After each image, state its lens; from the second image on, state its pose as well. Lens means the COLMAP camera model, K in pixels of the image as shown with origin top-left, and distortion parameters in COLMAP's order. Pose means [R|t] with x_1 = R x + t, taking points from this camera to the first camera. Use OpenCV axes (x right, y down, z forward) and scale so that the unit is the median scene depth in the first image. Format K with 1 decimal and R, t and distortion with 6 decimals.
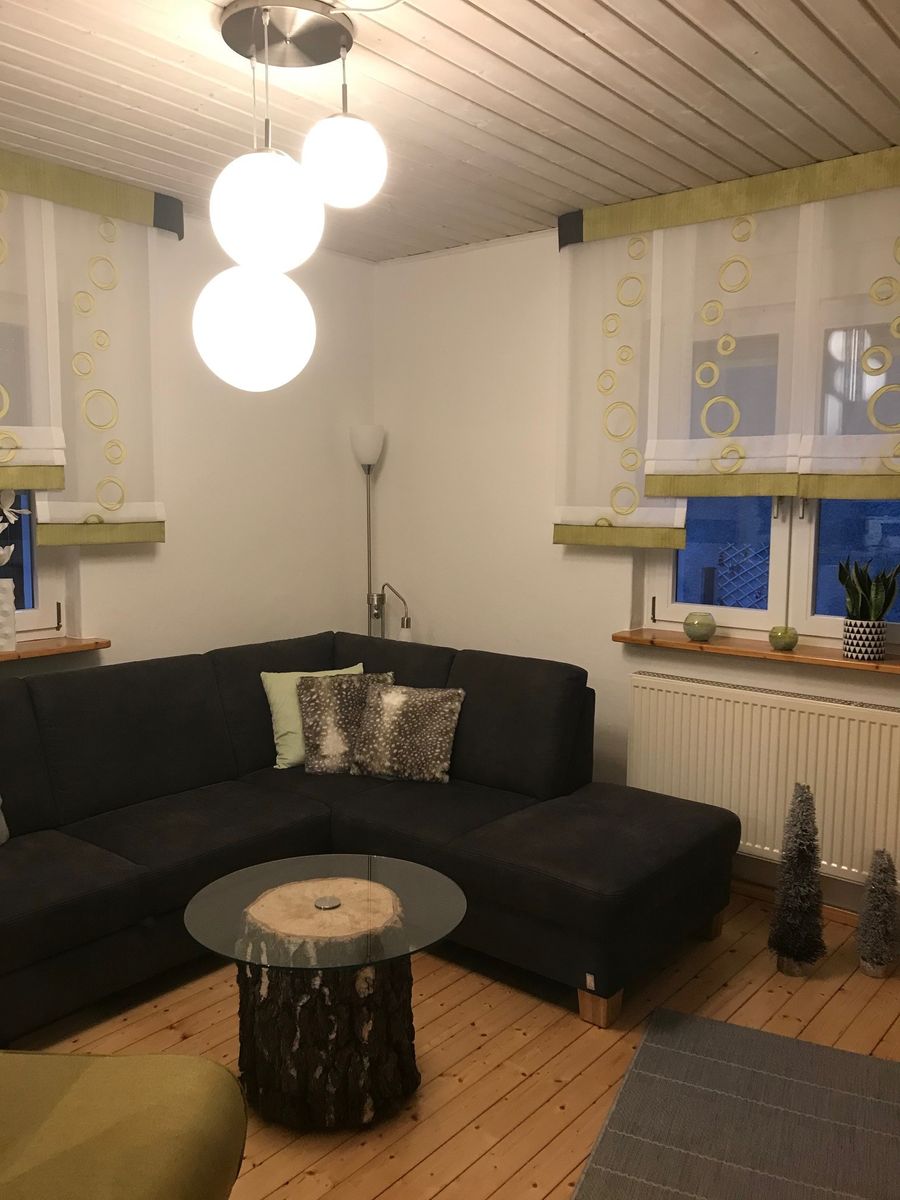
lens RADIAL K [[983.1, 0, 449.7], [0, 983.1, 600.3], [0, 0, 1]] dist [0.026405, -0.002294]
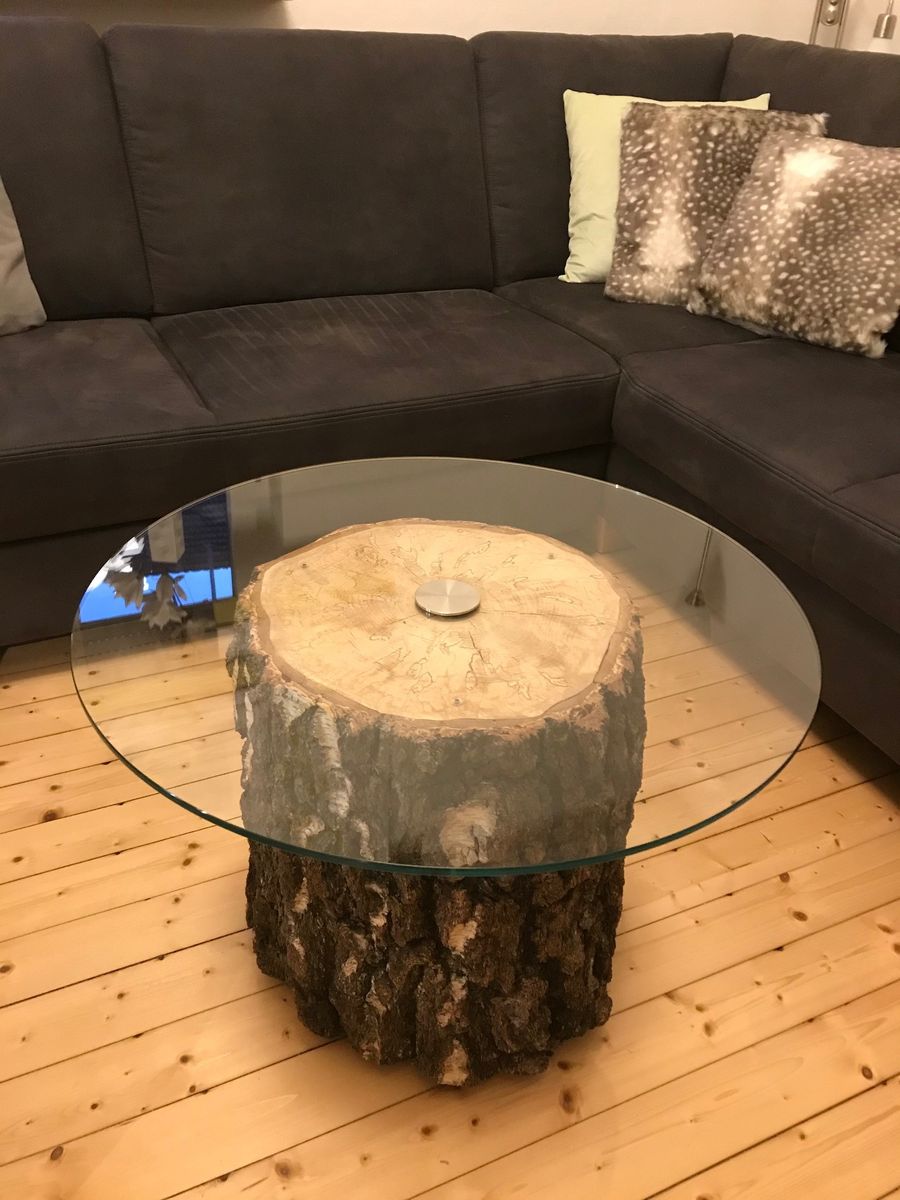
lens RADIAL K [[983.1, 0, 444.2], [0, 983.1, 578.8], [0, 0, 1]] dist [0.026405, -0.002294]
pose [[0.896724, 0.252831, -0.363265, 0.010335], [-0.077985, 0.898192, 0.432631, 0.088445], [0.435665, -0.359622, 0.825148, 0.461680]]
